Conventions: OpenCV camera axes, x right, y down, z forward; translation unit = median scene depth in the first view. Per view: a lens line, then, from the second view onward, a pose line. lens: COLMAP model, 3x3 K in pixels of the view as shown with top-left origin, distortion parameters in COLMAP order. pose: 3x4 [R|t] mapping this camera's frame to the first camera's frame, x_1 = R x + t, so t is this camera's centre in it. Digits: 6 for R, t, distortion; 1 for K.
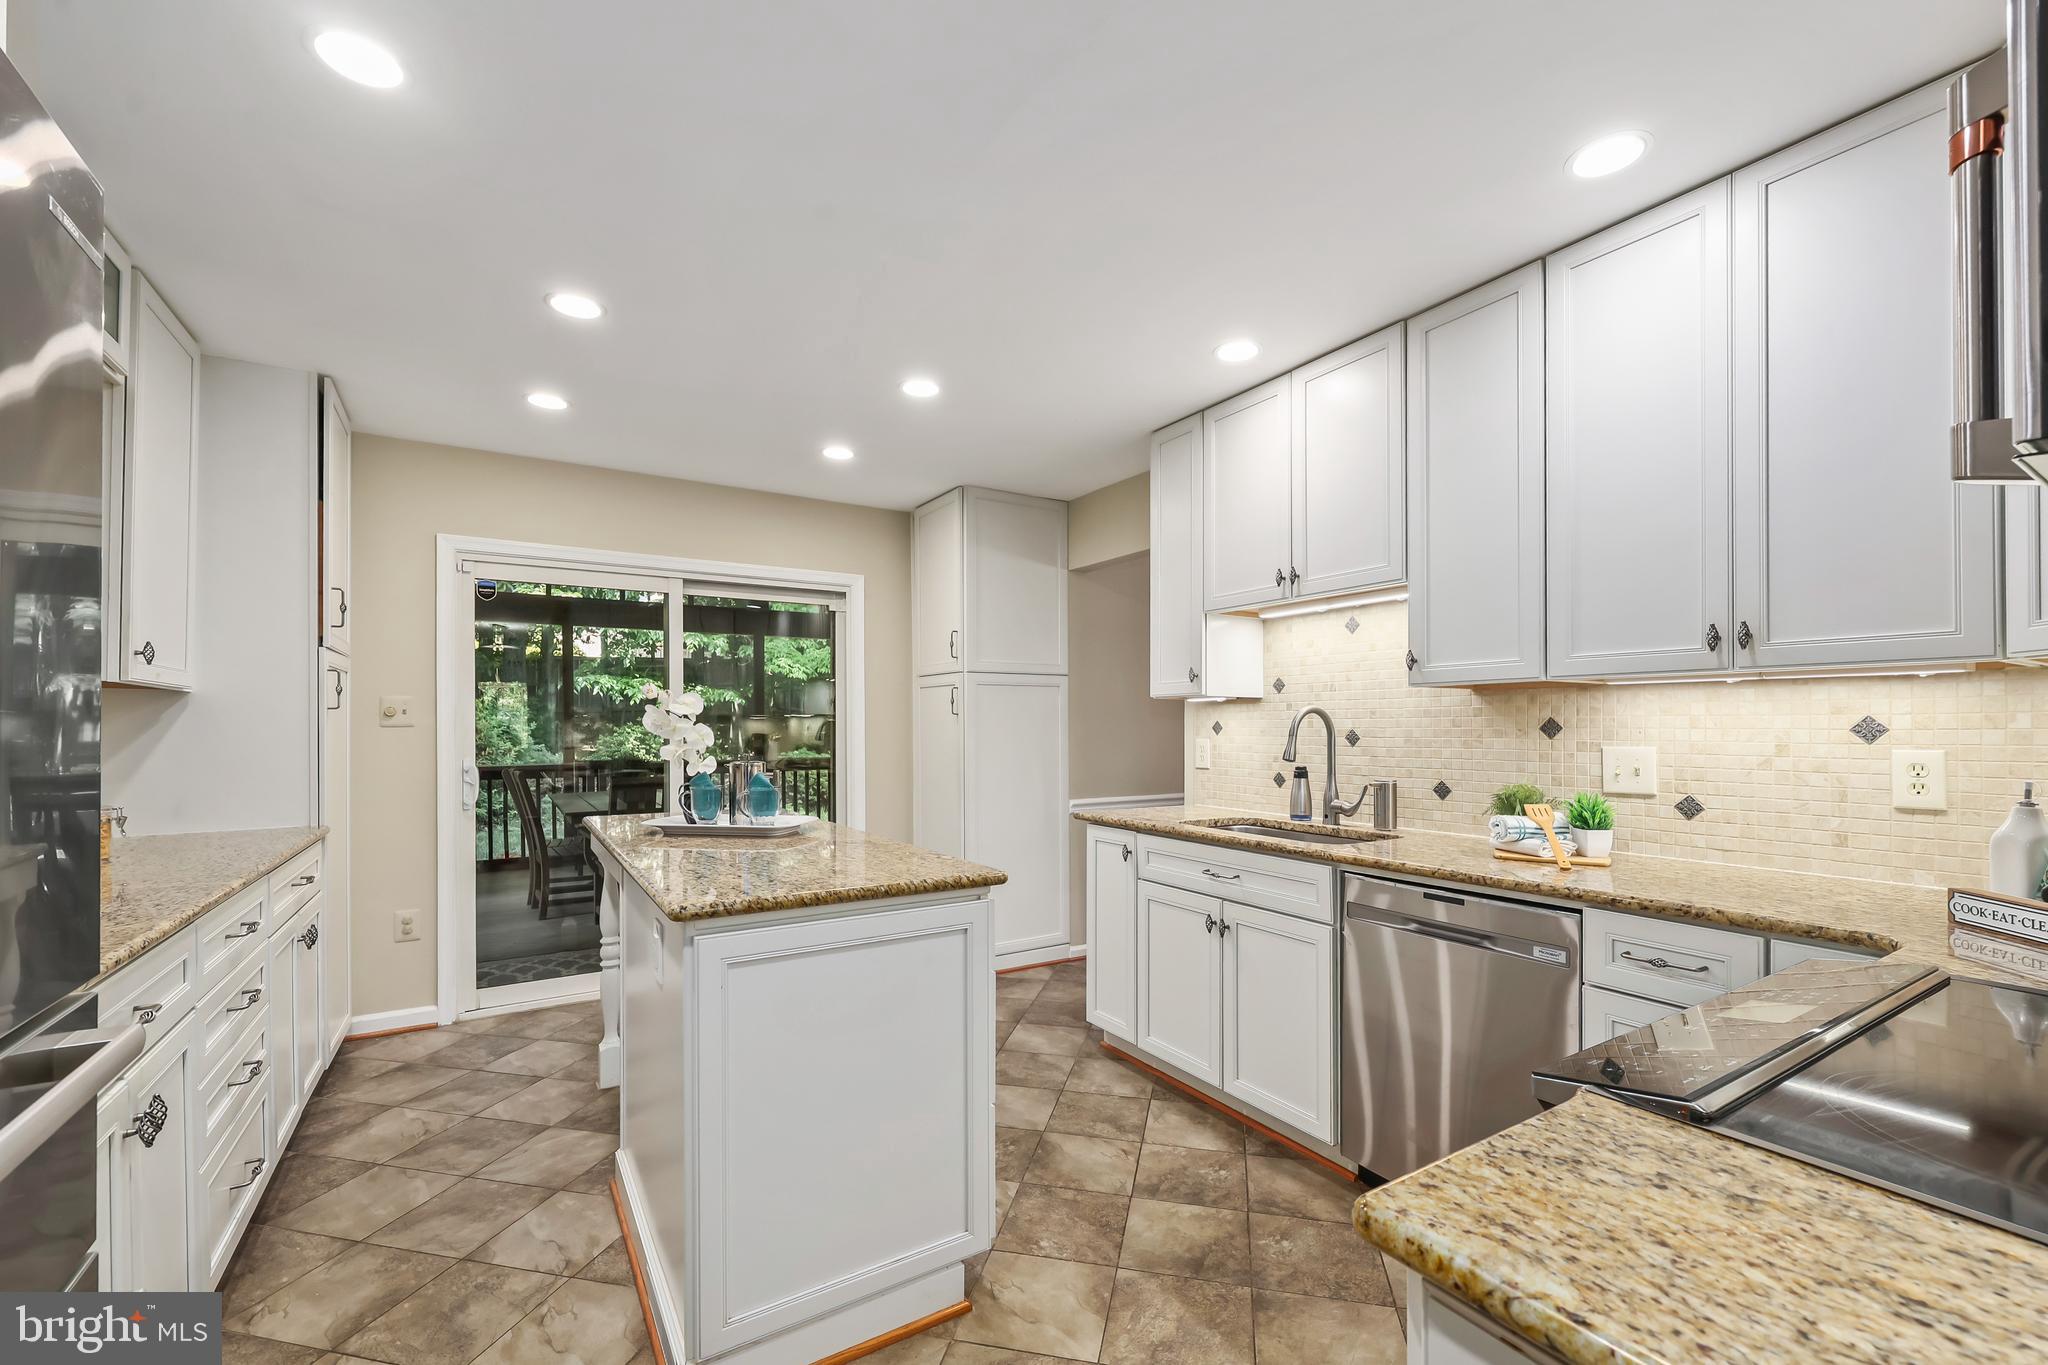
lens RADIAL K [[841.2, 0, 1020.1], [0, 841.2, 720.5], [0, 0, 1]] dist [0.007344, -0.000504]
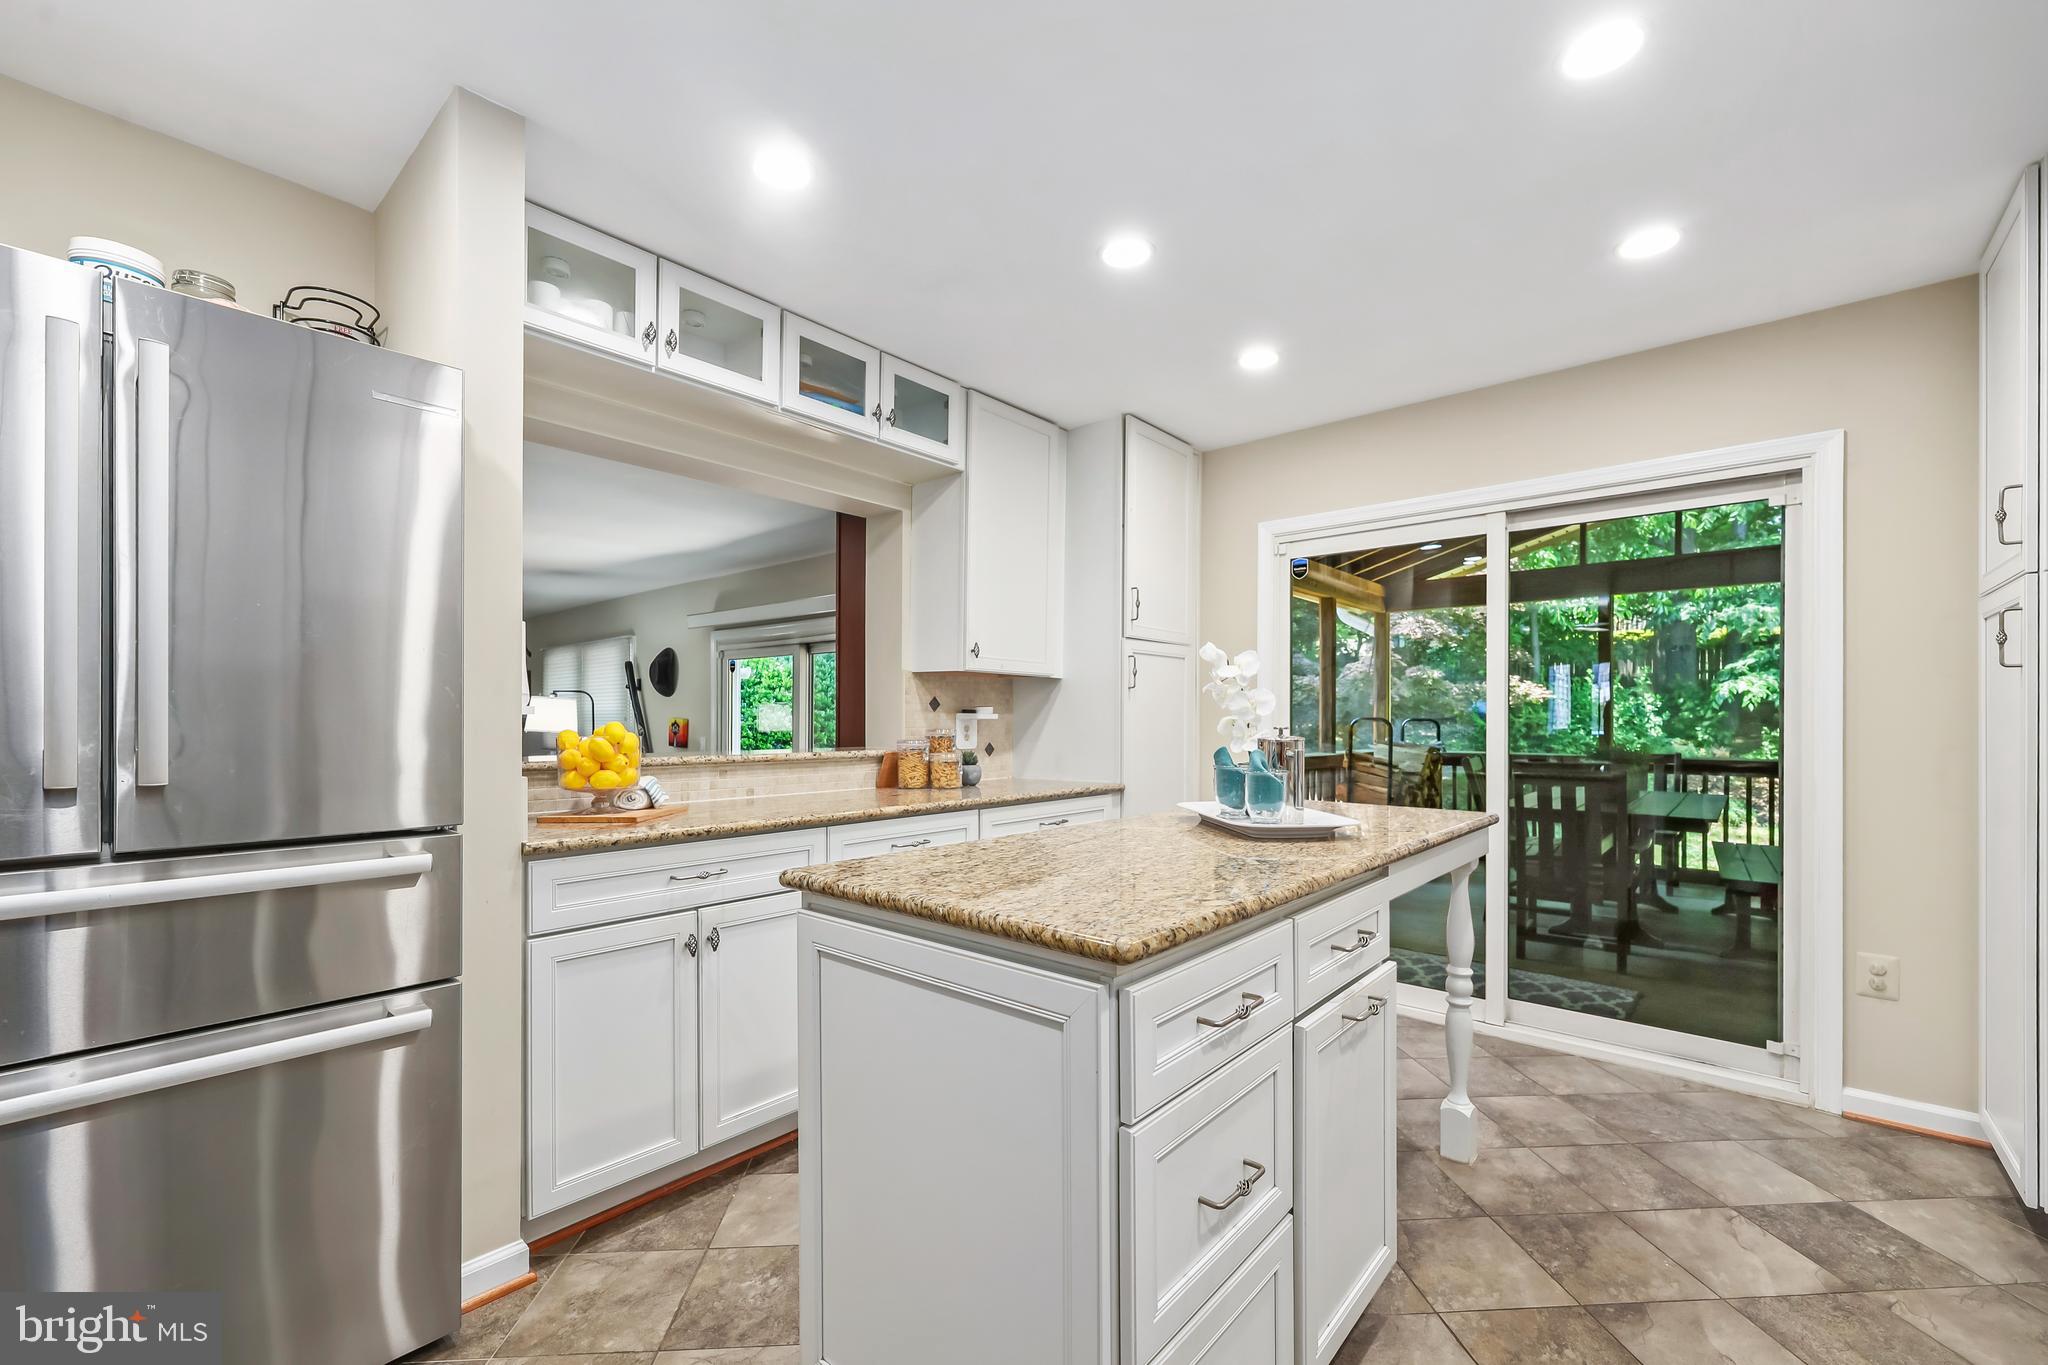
lens RADIAL K [[841.2, 0, 1049.2], [0, 841.2, 721.3], [0, 0, 1]] dist [0.007344, -0.000504]
pose [[0.307699, 0.004035, -0.951475, 0.290302], [0.002943, 0.999982, 0.005193, 0.026246], [0.951479, -0.004398, 0.307682, 0.508096]]
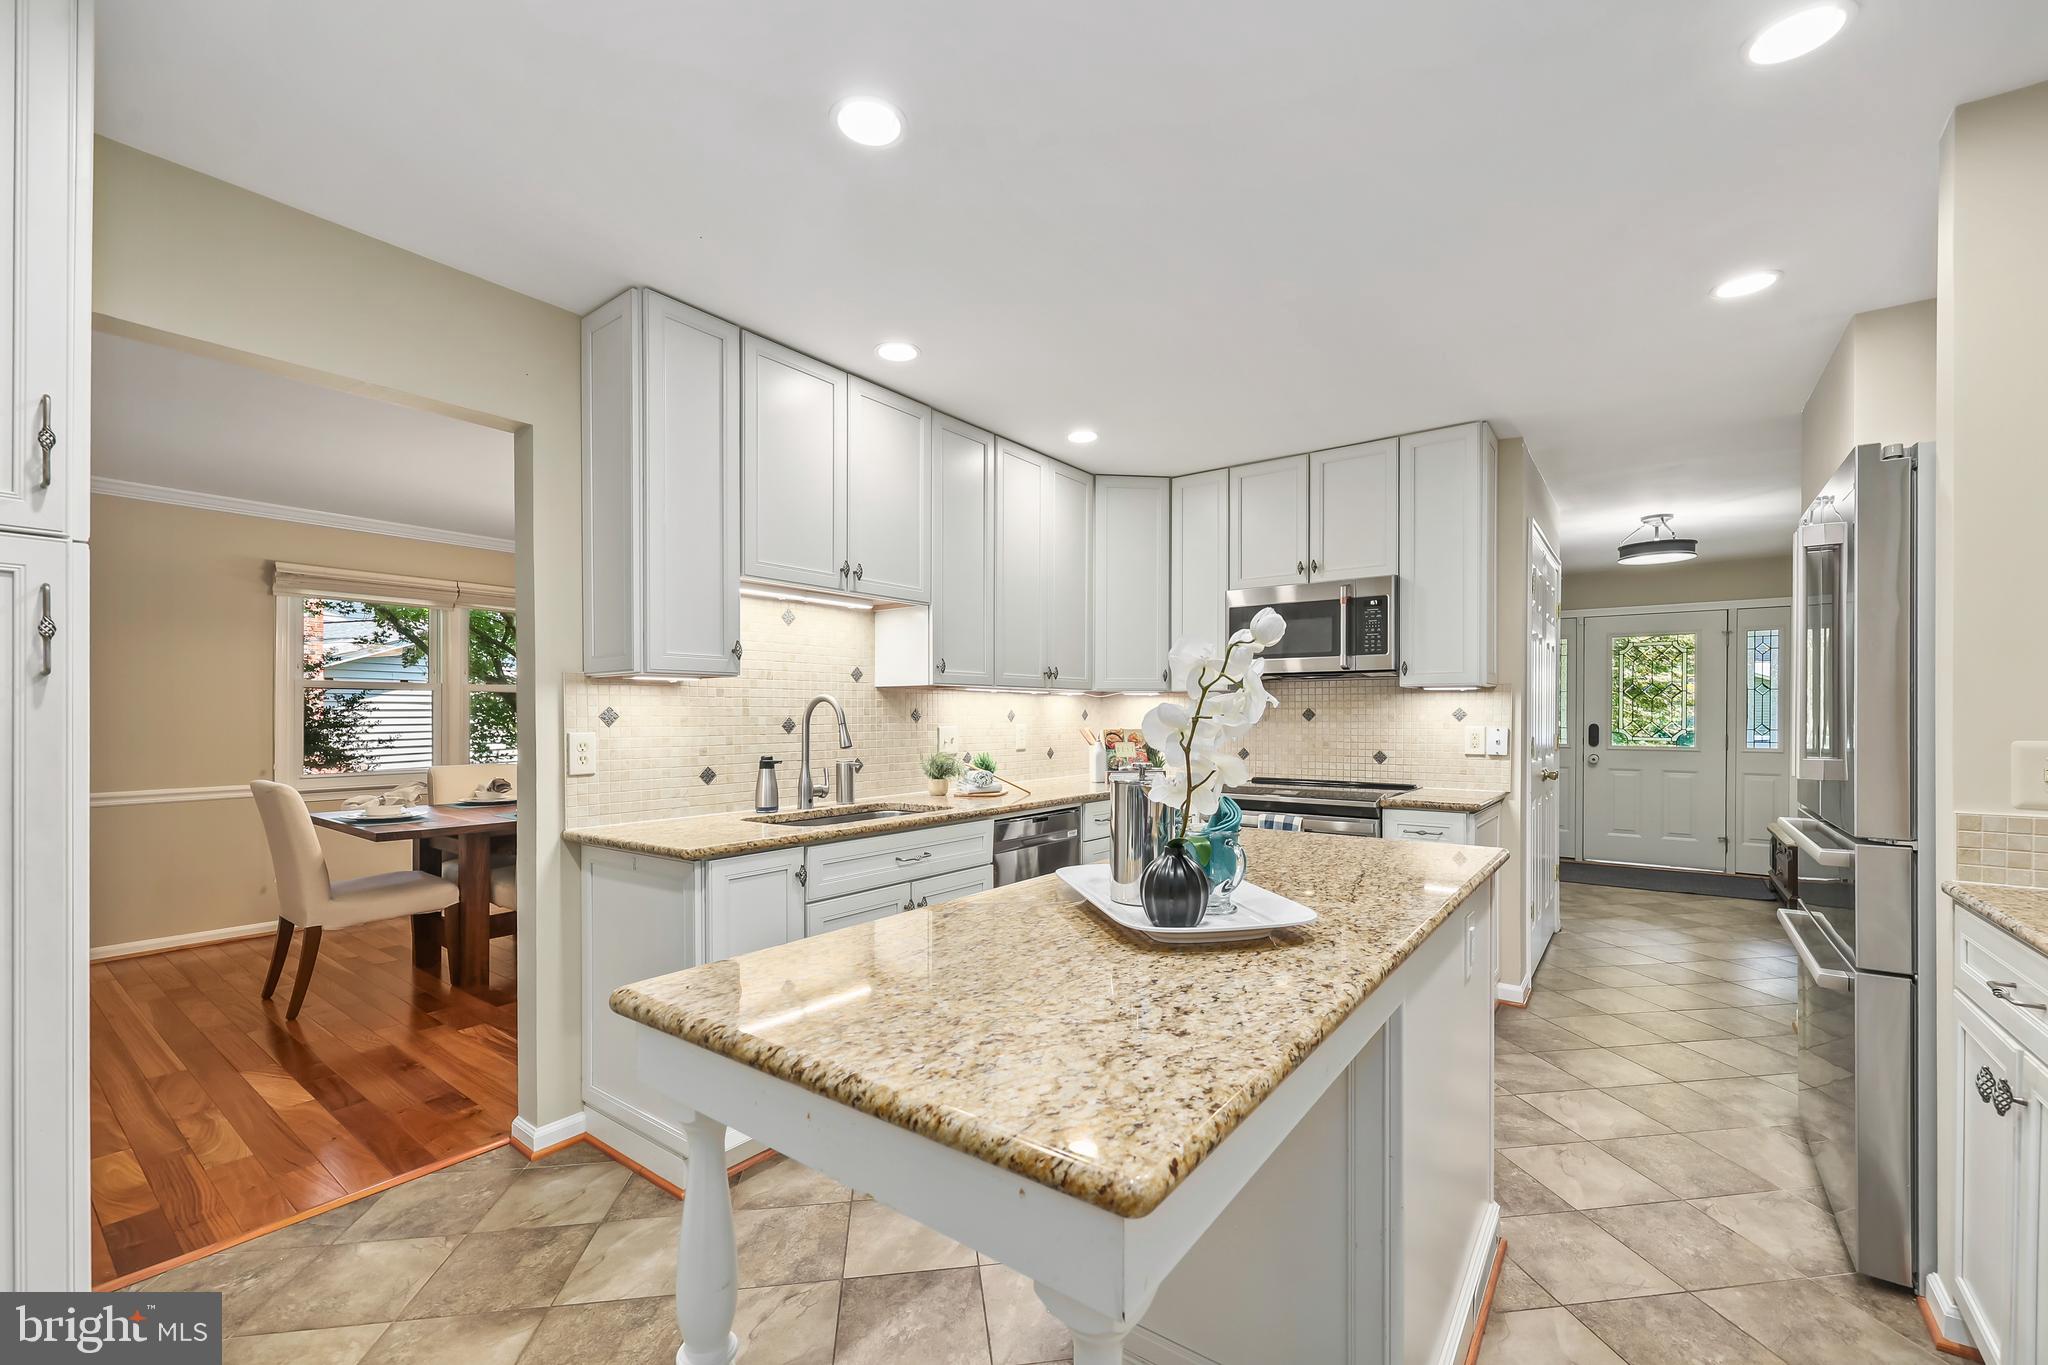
lens RADIAL K [[841.2, 0, 1025.5], [0, 841.2, 717.1], [0, 0, 1]] dist [0.007344, -0.000504]
pose [[-0.360033, -0.000900, 0.932939, -0.677536], [-0.004325, 0.999990, -0.000704, 0.009174], [-0.932930, -0.004288, -0.360033, 1.088345]]
